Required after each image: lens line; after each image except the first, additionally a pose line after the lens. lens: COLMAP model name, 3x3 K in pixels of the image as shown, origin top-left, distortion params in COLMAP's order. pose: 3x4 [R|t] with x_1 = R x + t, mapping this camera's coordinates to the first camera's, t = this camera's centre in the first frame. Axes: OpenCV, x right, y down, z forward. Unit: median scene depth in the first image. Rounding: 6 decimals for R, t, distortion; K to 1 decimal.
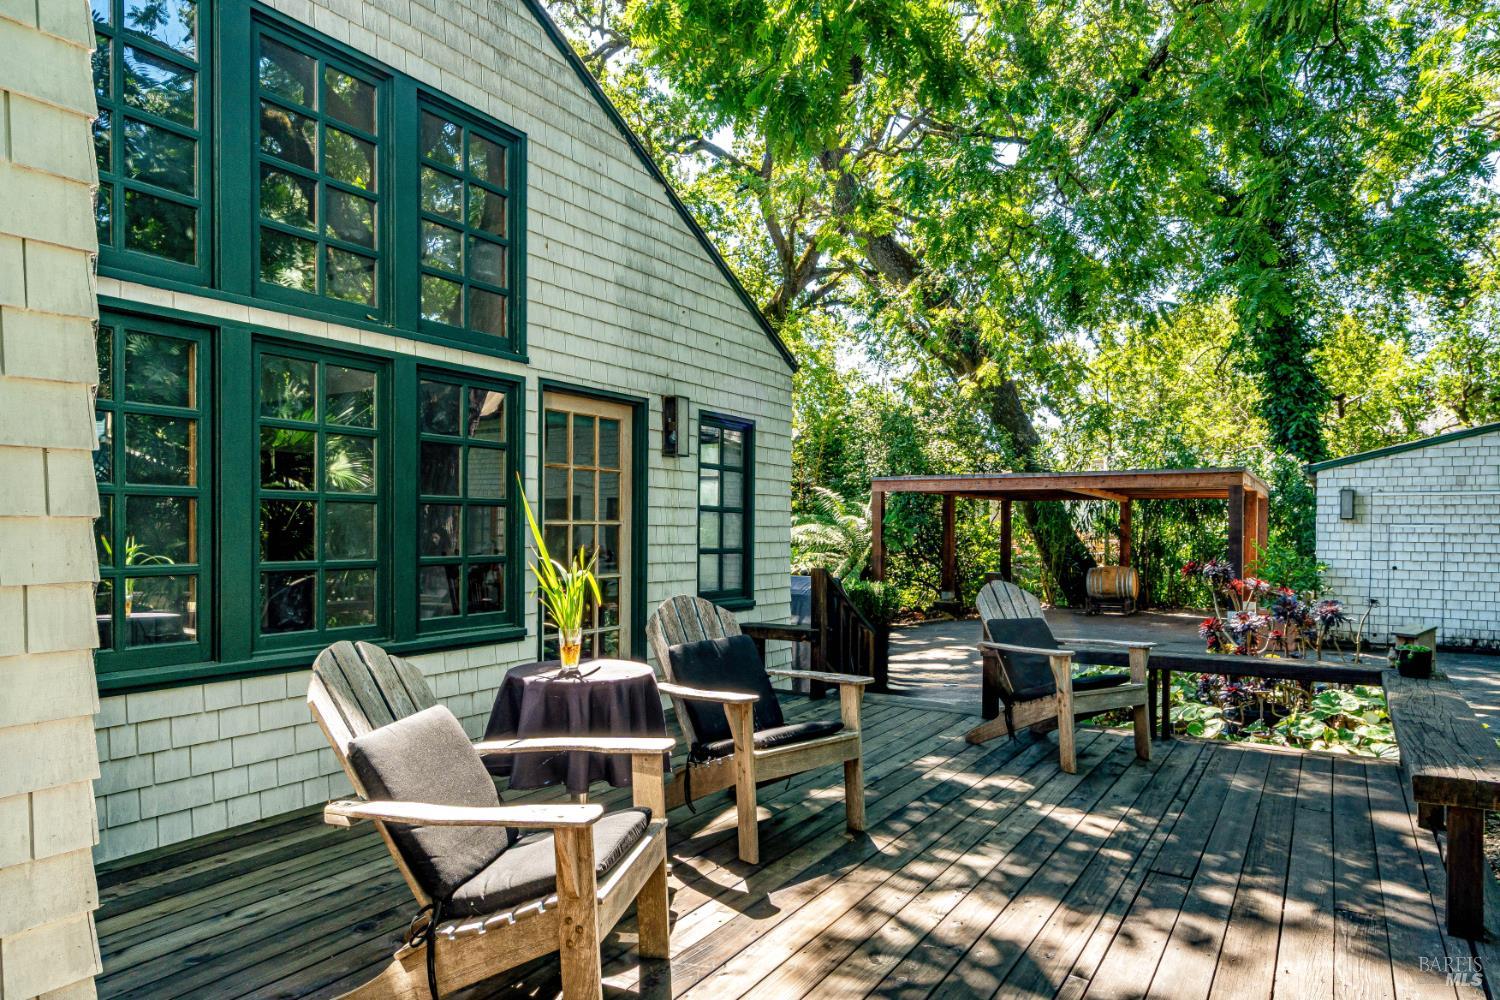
lens RADIAL K [[922.4, 0, 765.2], [0, 922.4, 528.7], [0, 0, 1]] dist [-0.003874, 0.000361]
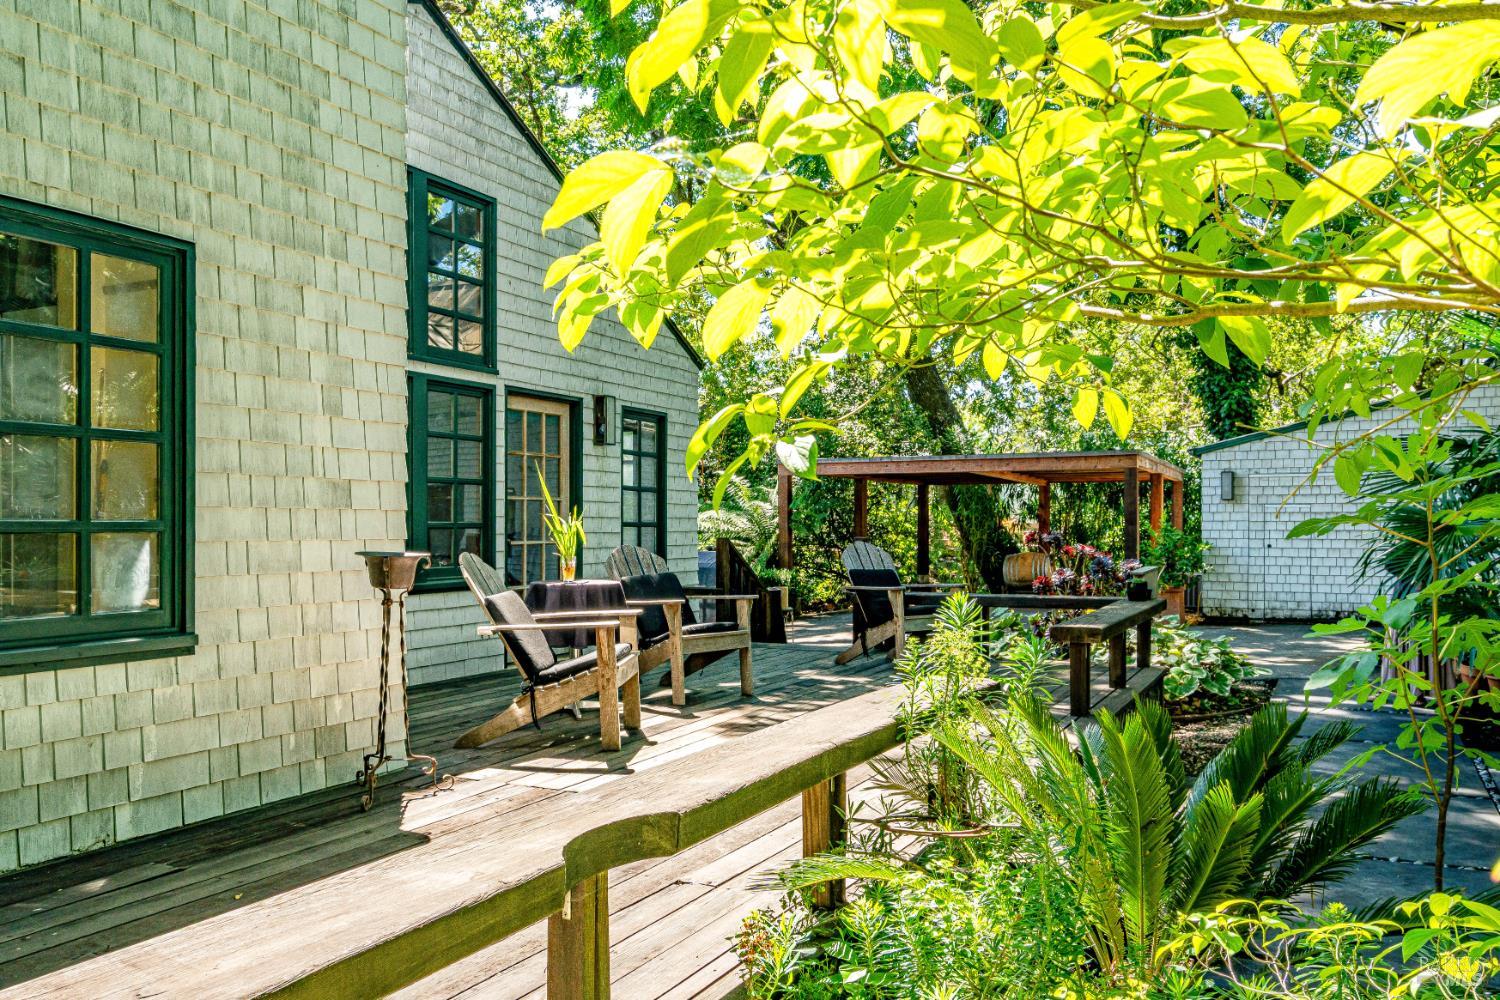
lens RADIAL K [[1158.5, 0, 741.8], [0, 1158.5, 503.3], [0, 0, 1]] dist [0.011529, 0.002506]
pose [[0.997226, -0.004043, 0.074323, -0.026854], [0.005339, 0.999837, -0.017252, 0.023070], [-0.074241, 0.017601, 0.997085, -0.472179]]
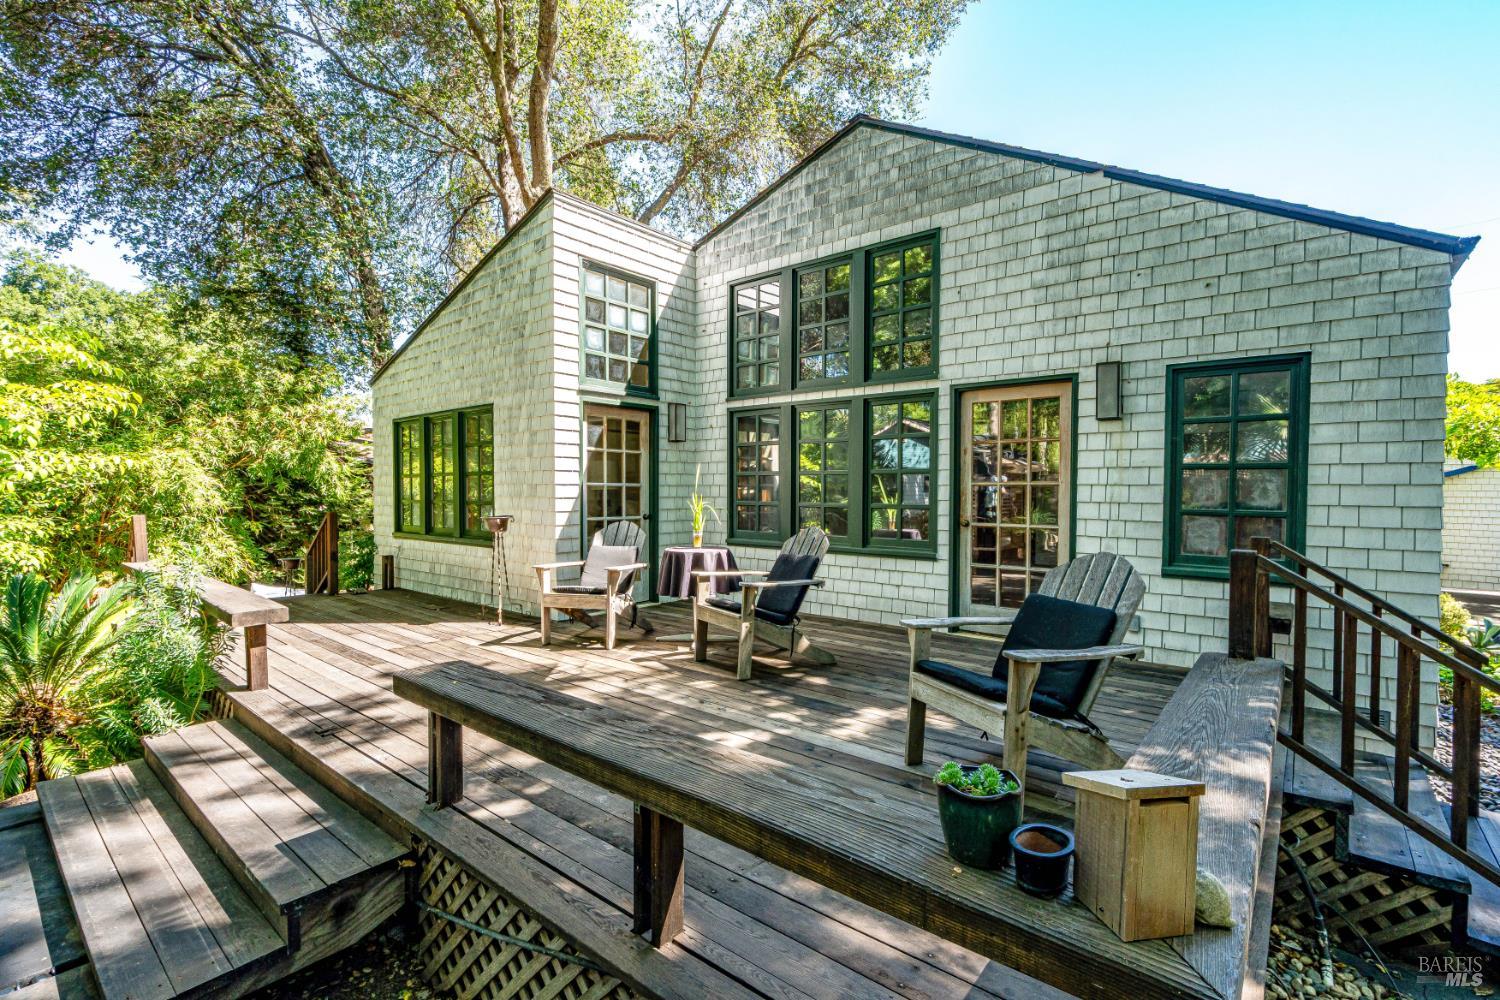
lens RADIAL K [[680.9, 0, 763.3], [0, 680.9, 496.2], [0, 0, 1]] dist [-0.000135, 0.000073]
pose [[-0.128671, 0.001330, -0.991686, 0.642905], [-0.005671, 0.999982, 0.002077, 0.009234], [0.991671, 0.005891, -0.128661, 0.624214]]
